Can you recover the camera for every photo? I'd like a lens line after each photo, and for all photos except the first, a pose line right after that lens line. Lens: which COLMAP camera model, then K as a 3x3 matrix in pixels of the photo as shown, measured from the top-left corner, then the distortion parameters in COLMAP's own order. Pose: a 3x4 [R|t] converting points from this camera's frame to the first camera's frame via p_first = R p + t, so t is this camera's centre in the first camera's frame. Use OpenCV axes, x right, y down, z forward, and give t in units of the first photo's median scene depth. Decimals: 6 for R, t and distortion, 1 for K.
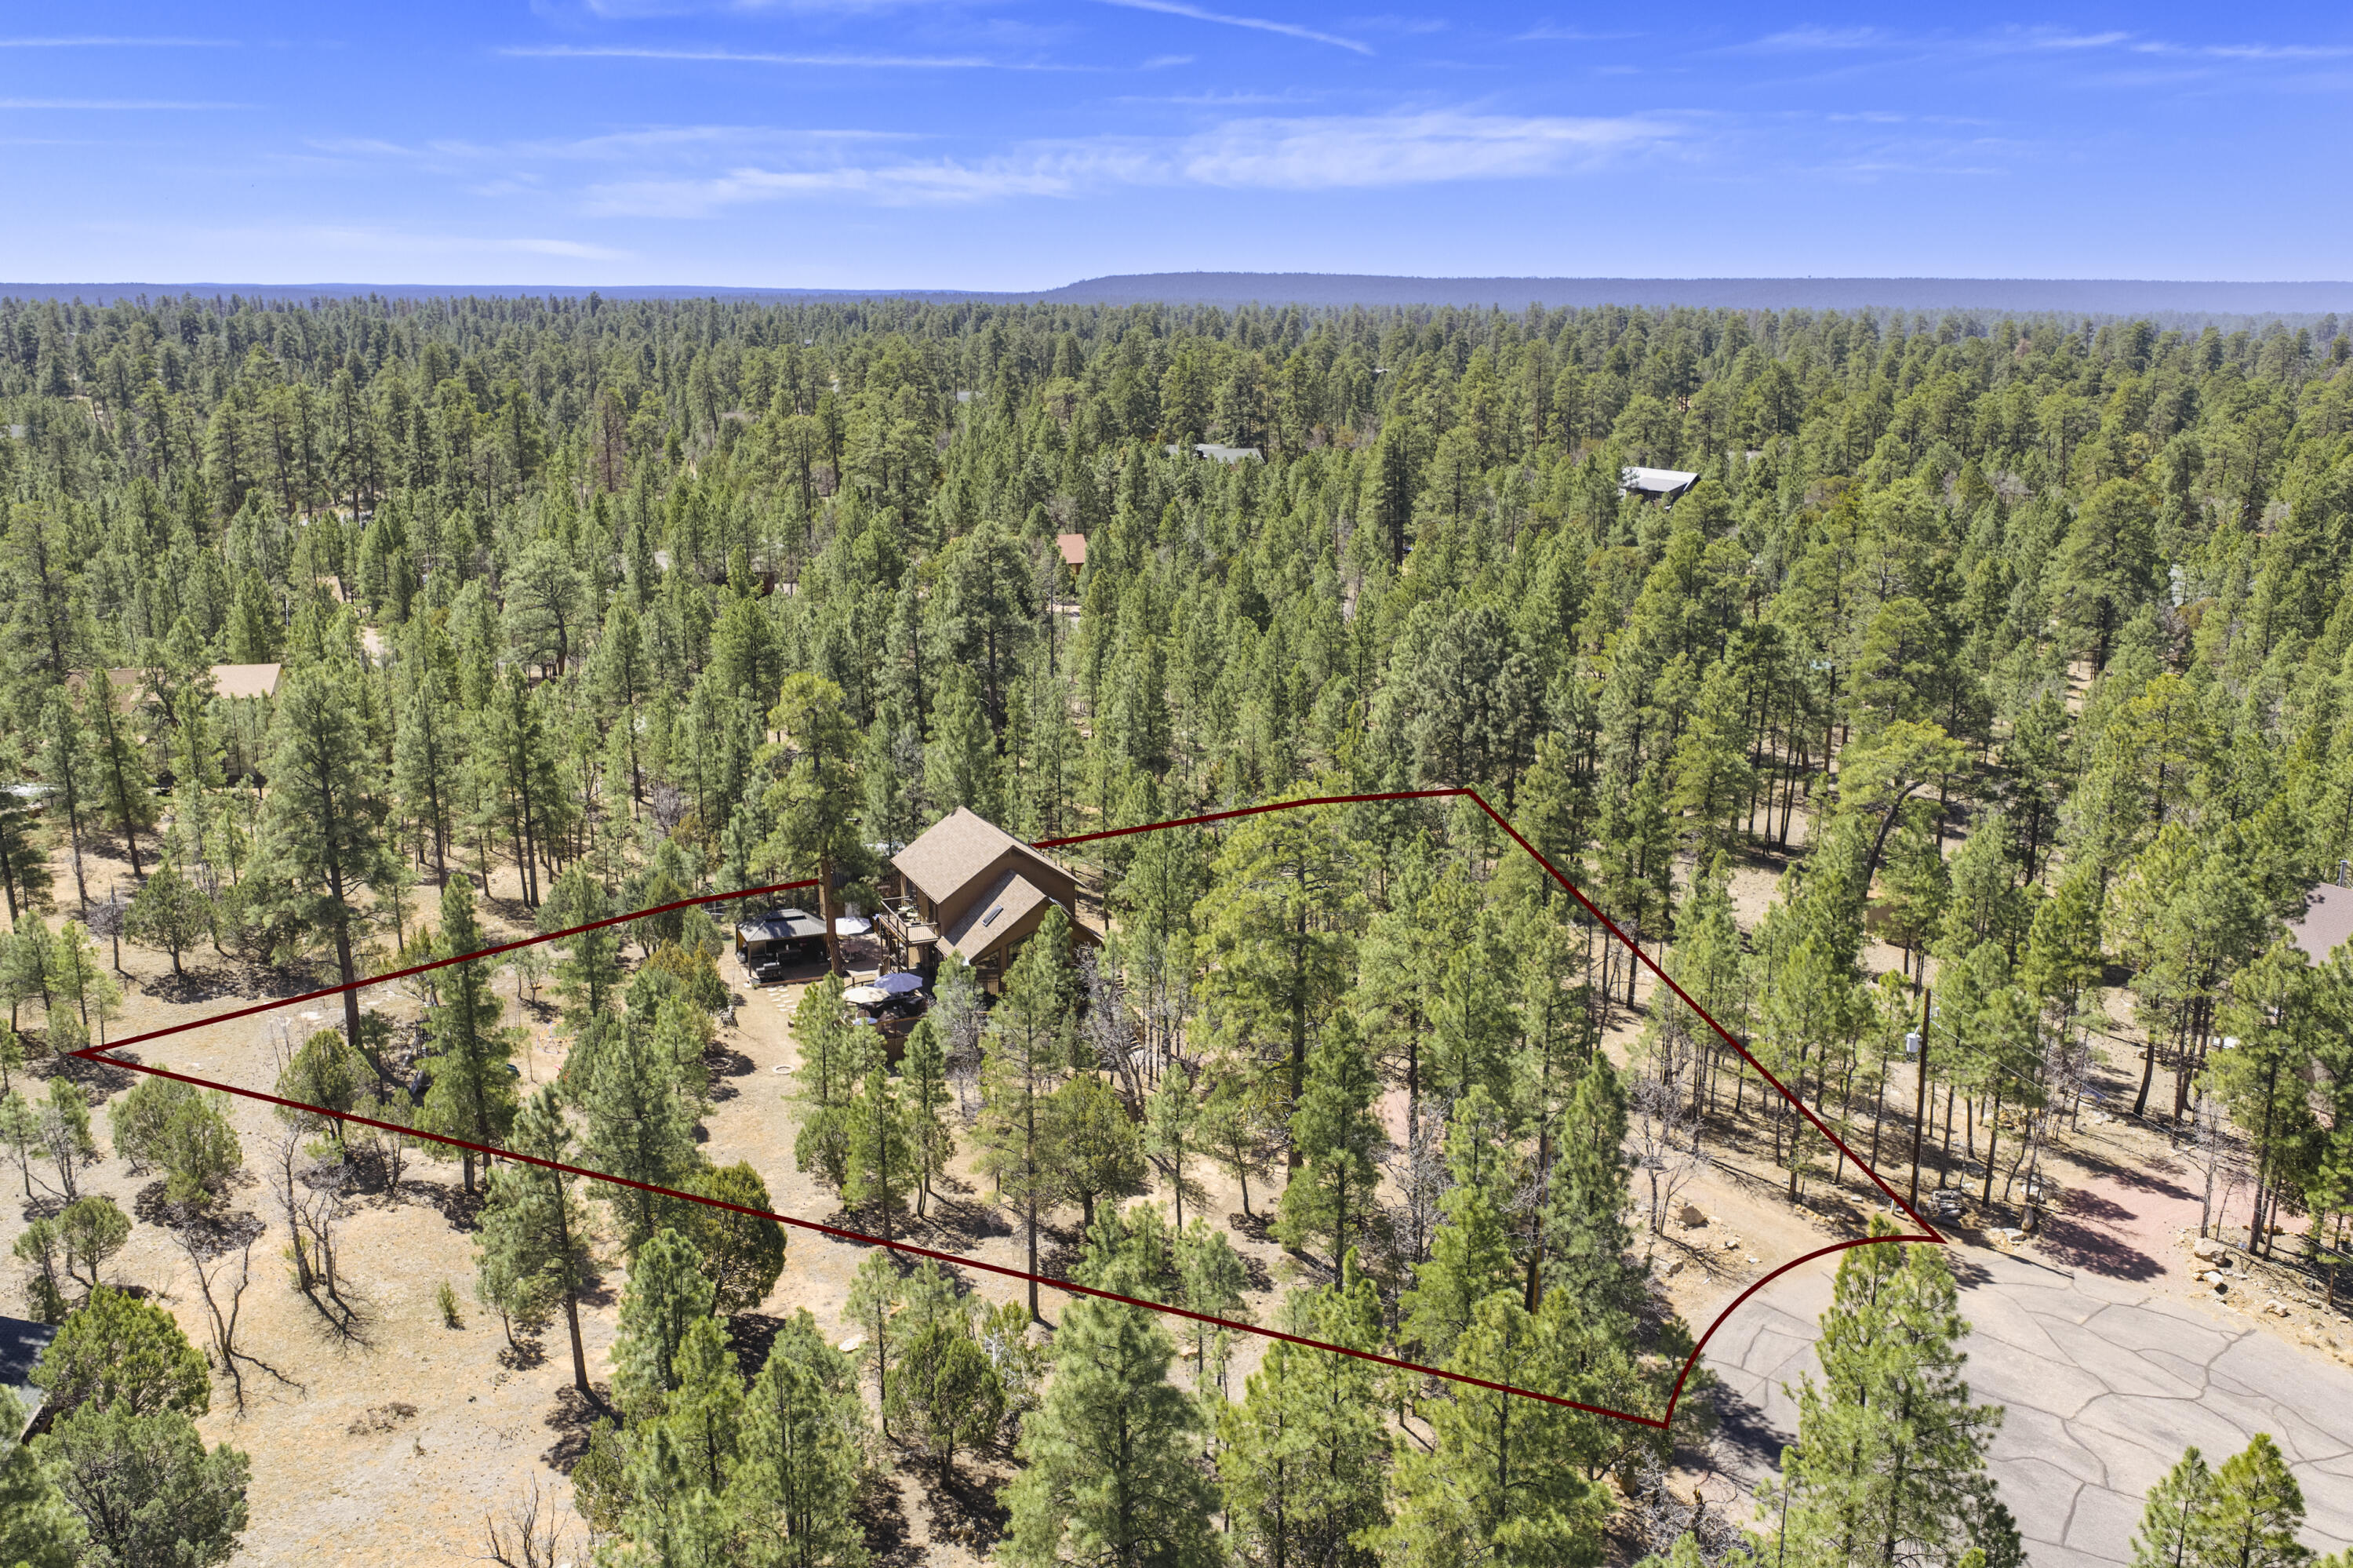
lens RADIAL K [[1969.9, 0, 1165.3], [0, 1969.9, 786.6], [0, 0, 1]] dist [-0.002578, -0.016574]
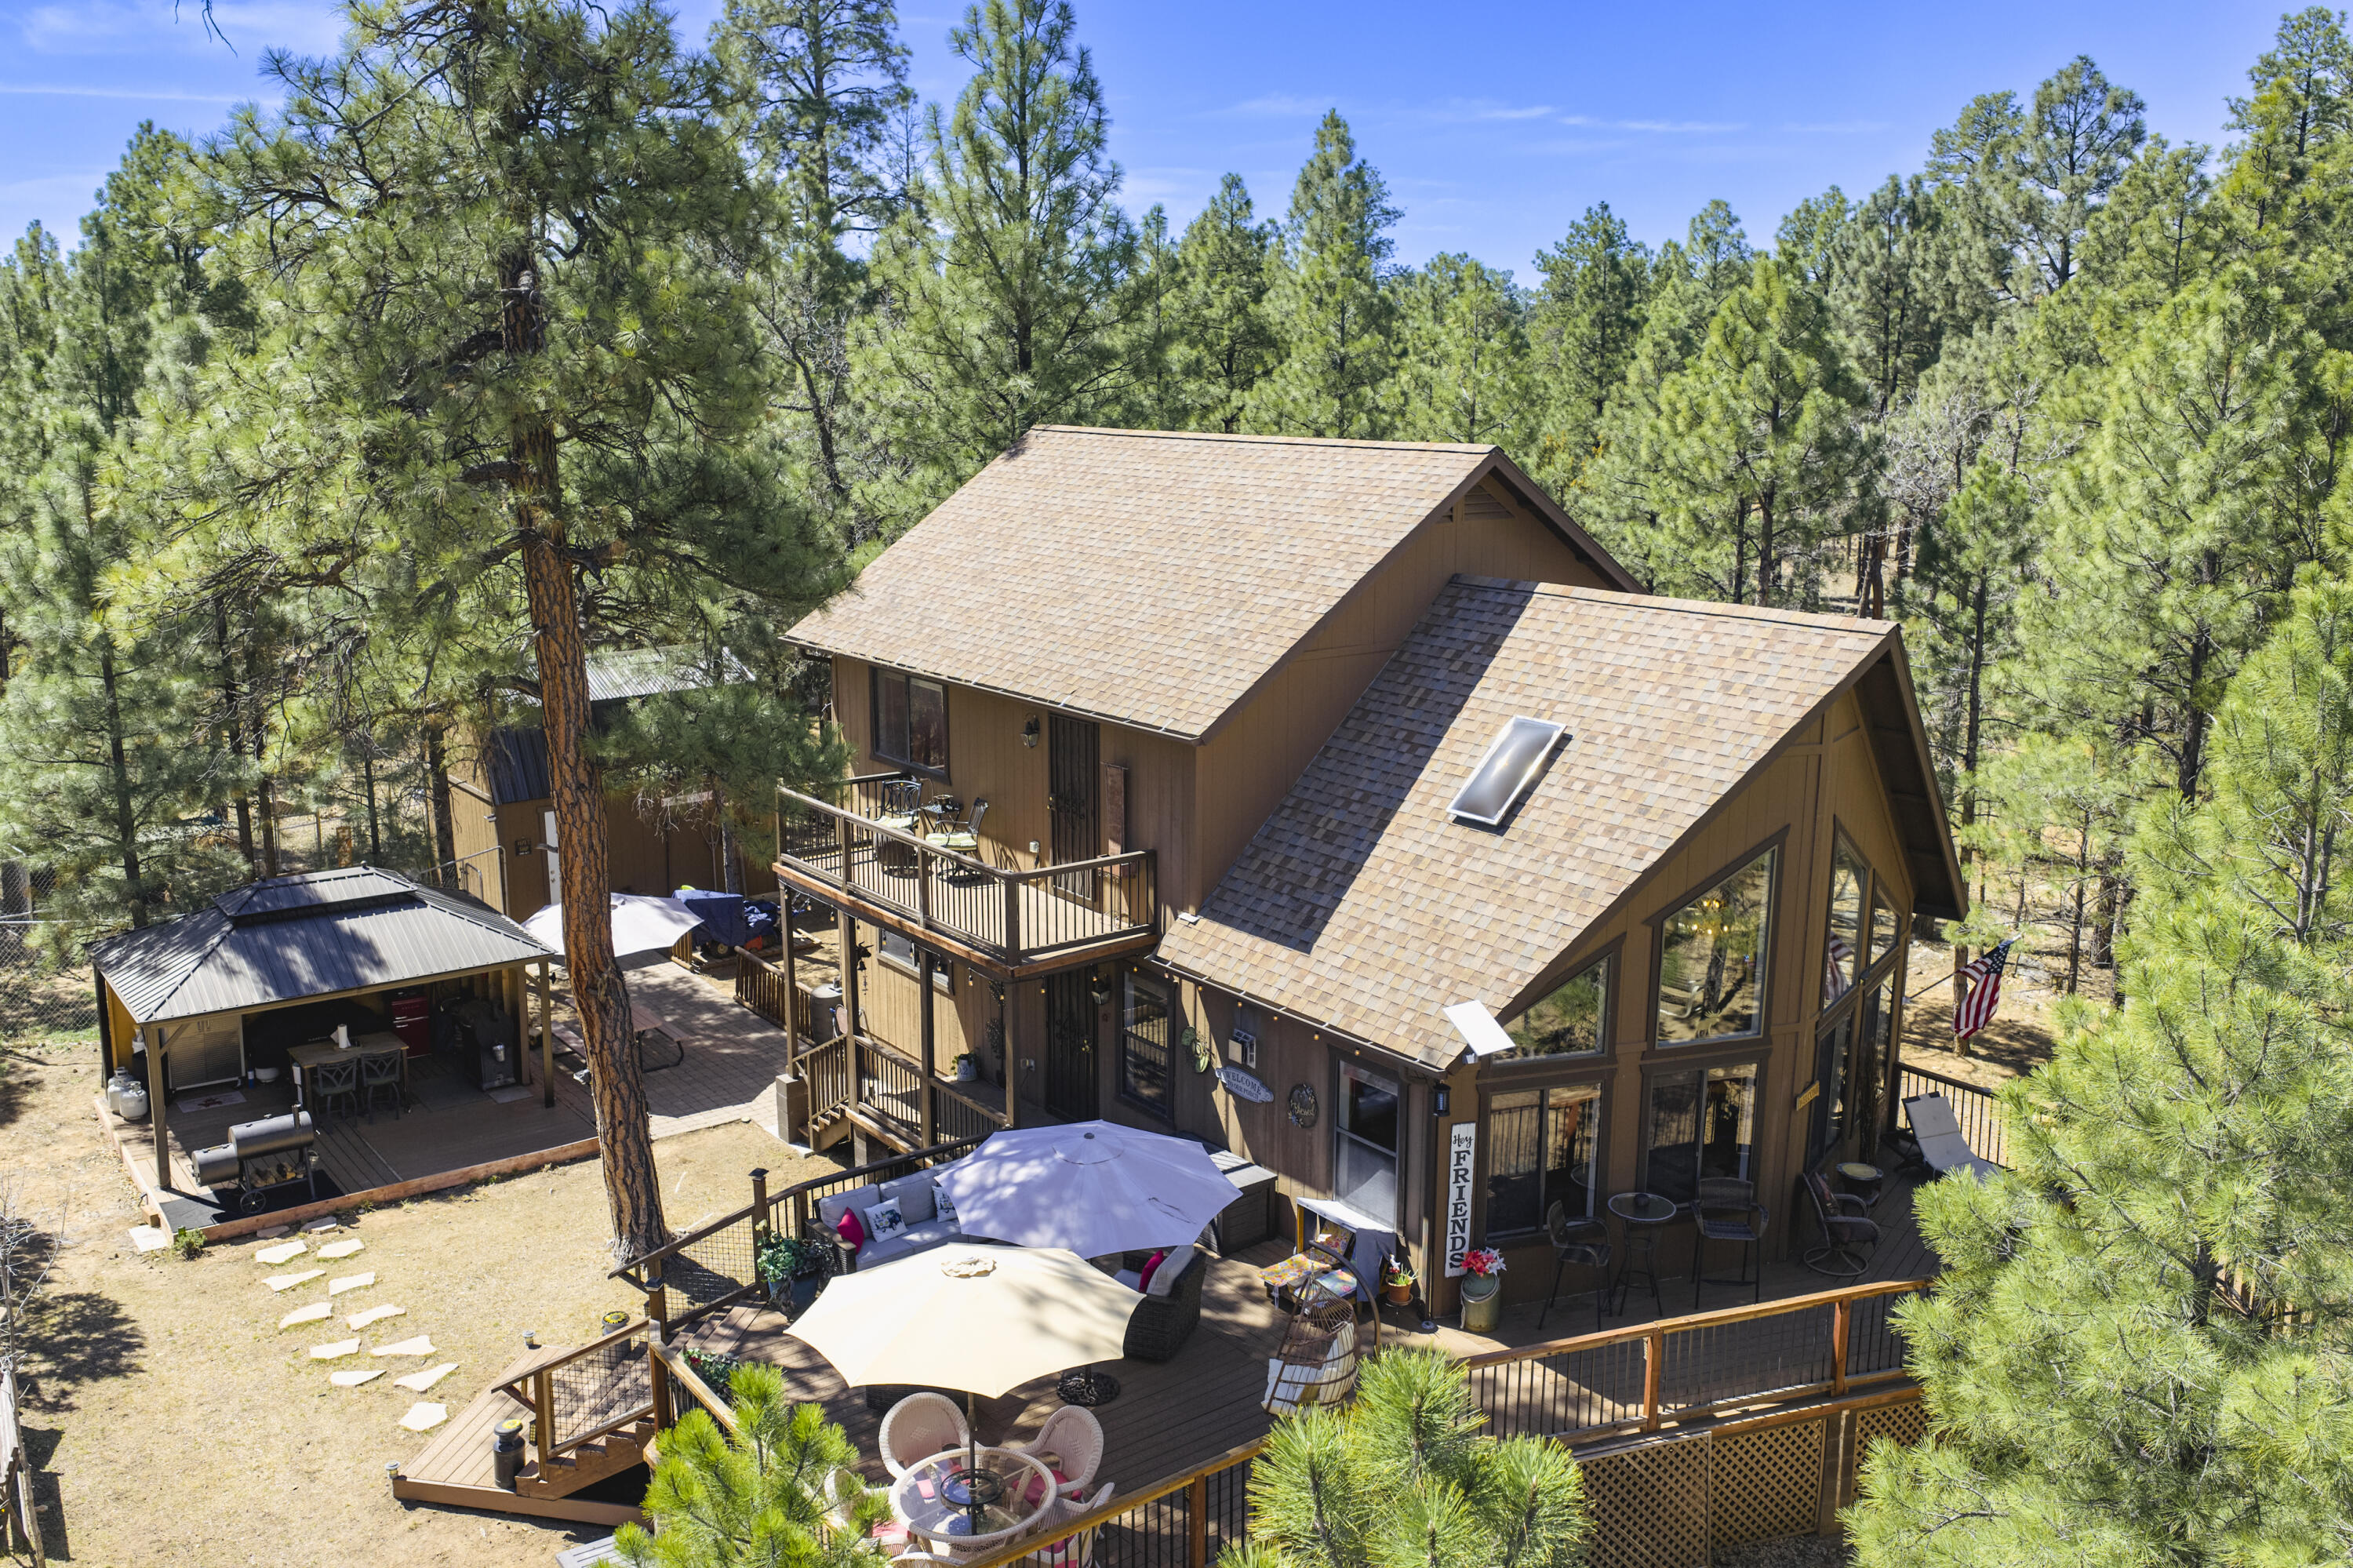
lens RADIAL K [[1969.9, 0, 1165.3], [0, 1969.9, 786.6], [0, 0, 1]] dist [-0.002578, -0.016574]
pose [[0.969747, -0.054483, 0.237953, -0.152848], [0.060687, 0.997979, -0.018822, 0.063132], [-0.236446, 0.032694, 0.971094, 0.760202]]
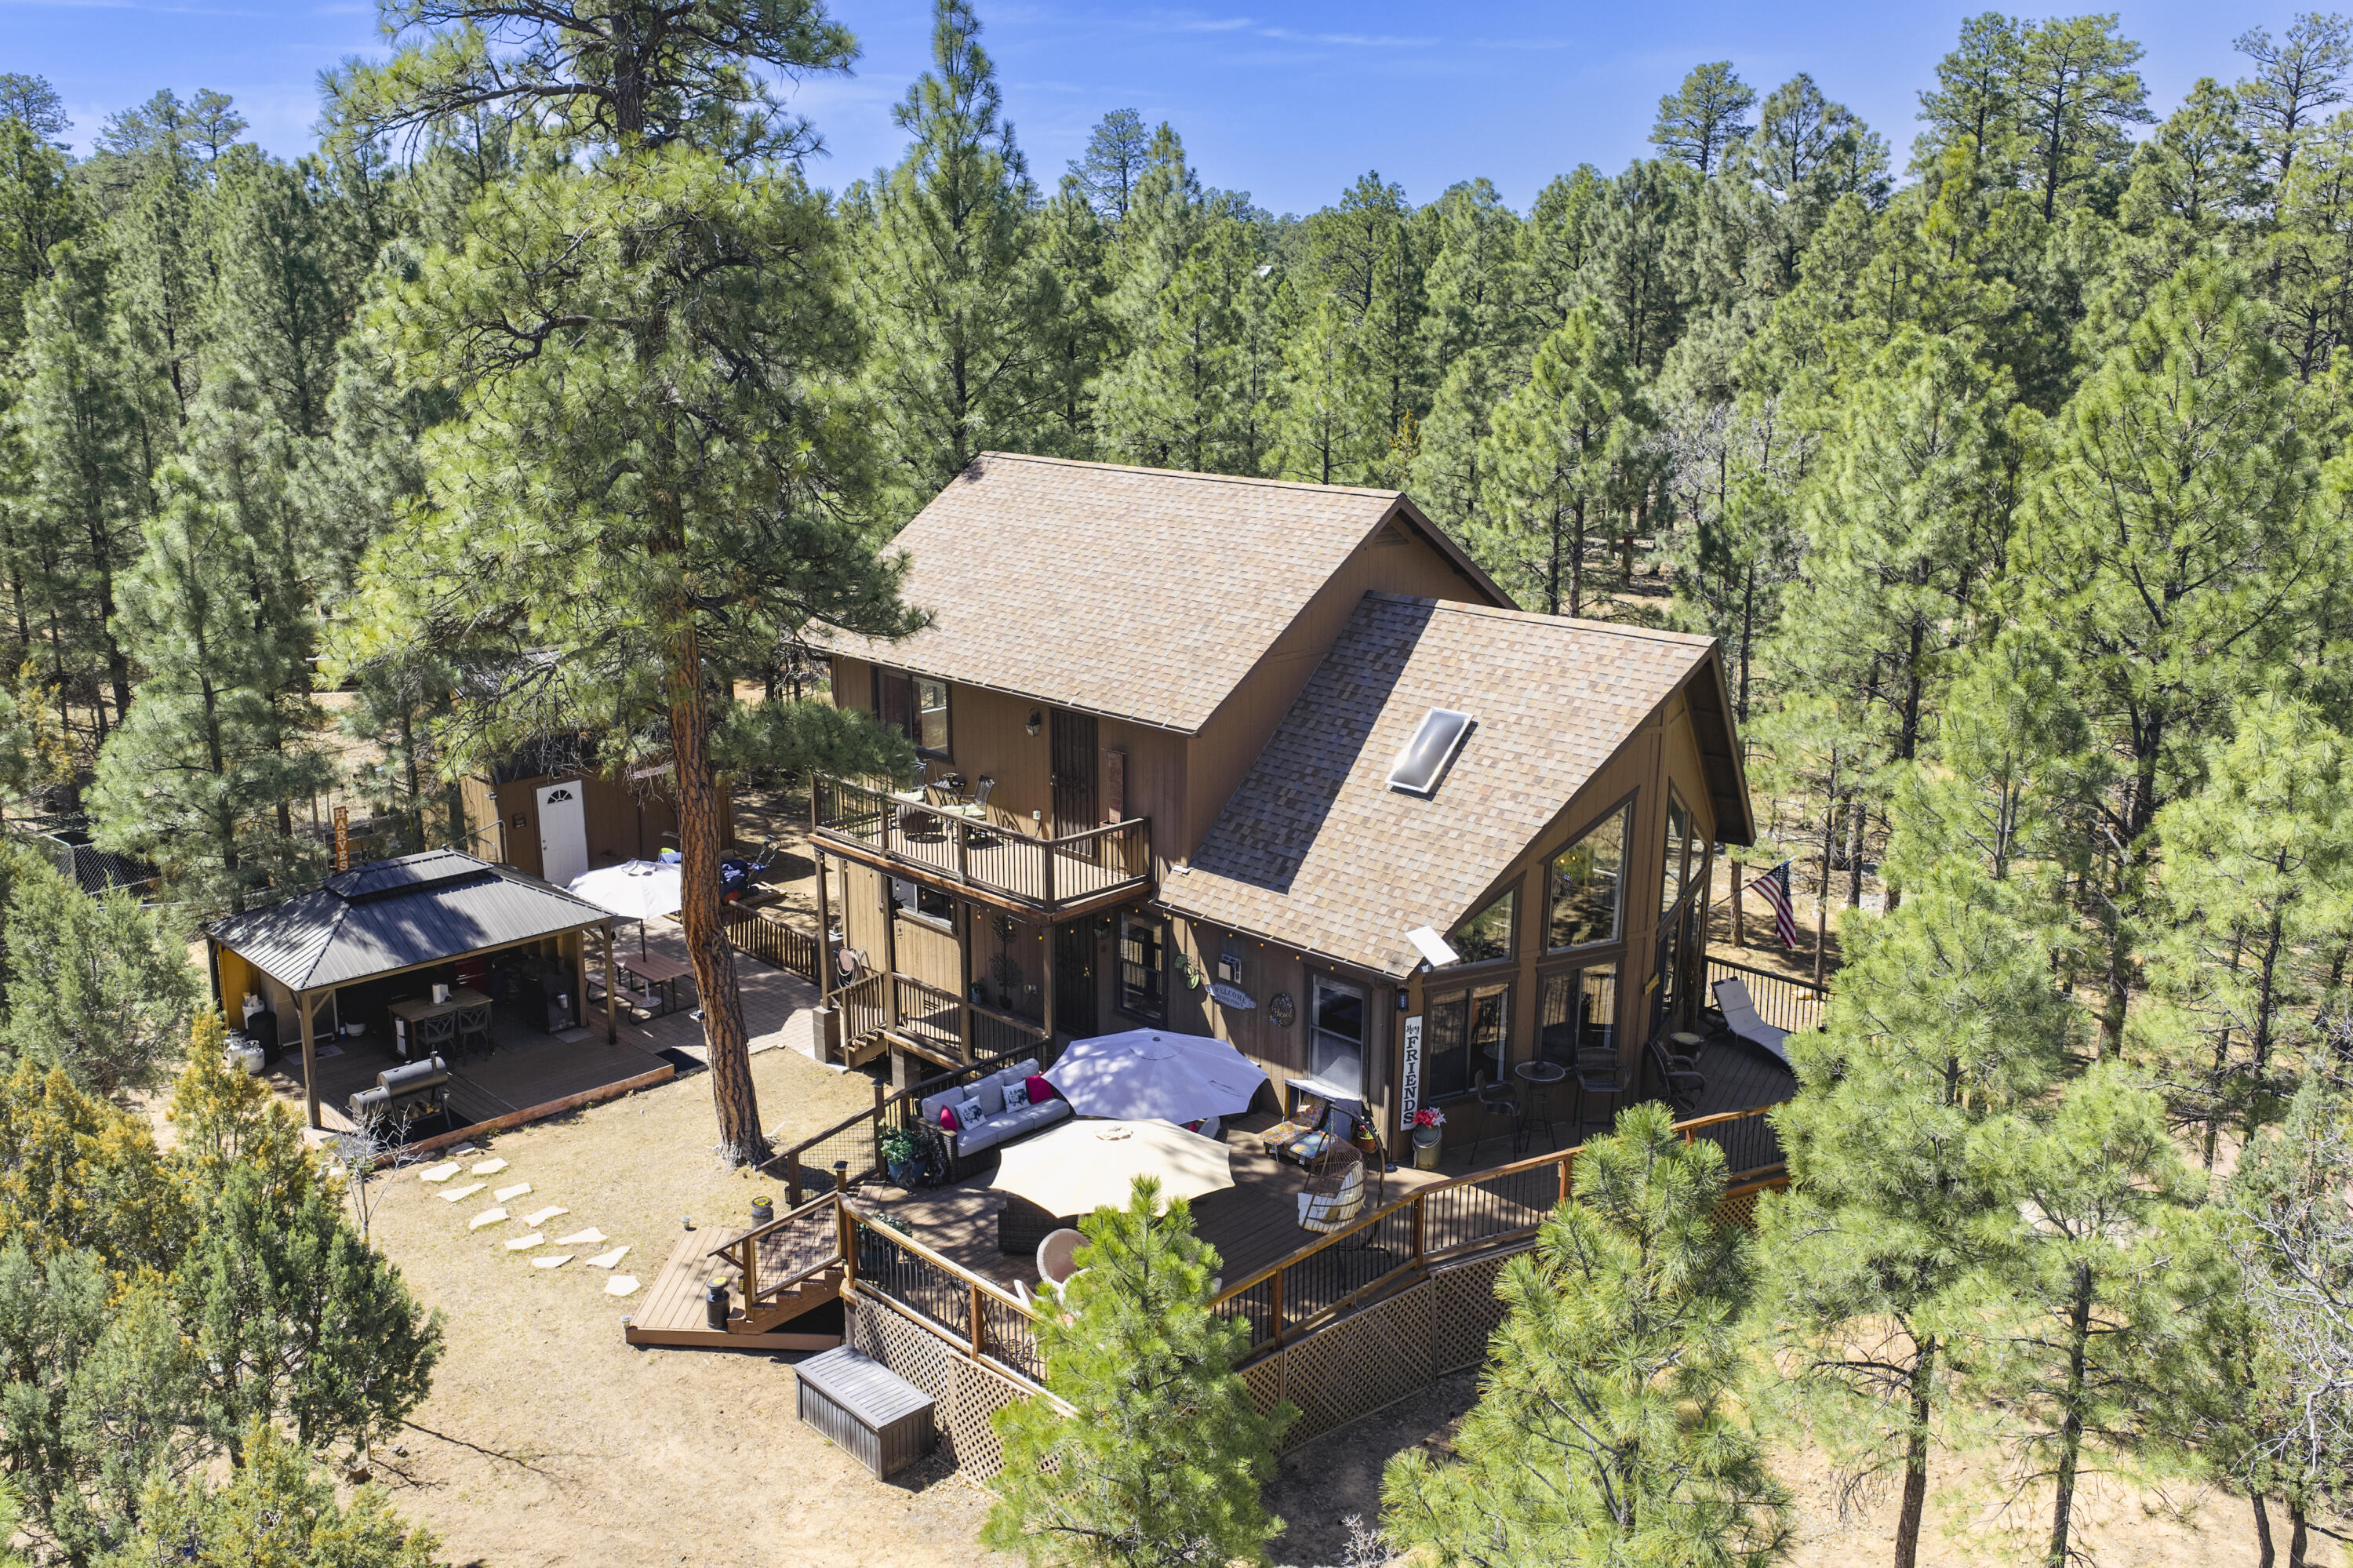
lens RADIAL K [[1969.9, 0, 1165.3], [0, 1969.9, 786.6], [0, 0, 1]] dist [-0.002578, -0.016574]
pose [[0.928183, -0.098008, 0.358985, -0.193767], [0.091597, 0.995186, 0.034868, 0.053628], [-0.360674, 0.000518, 0.932692, 0.718585]]
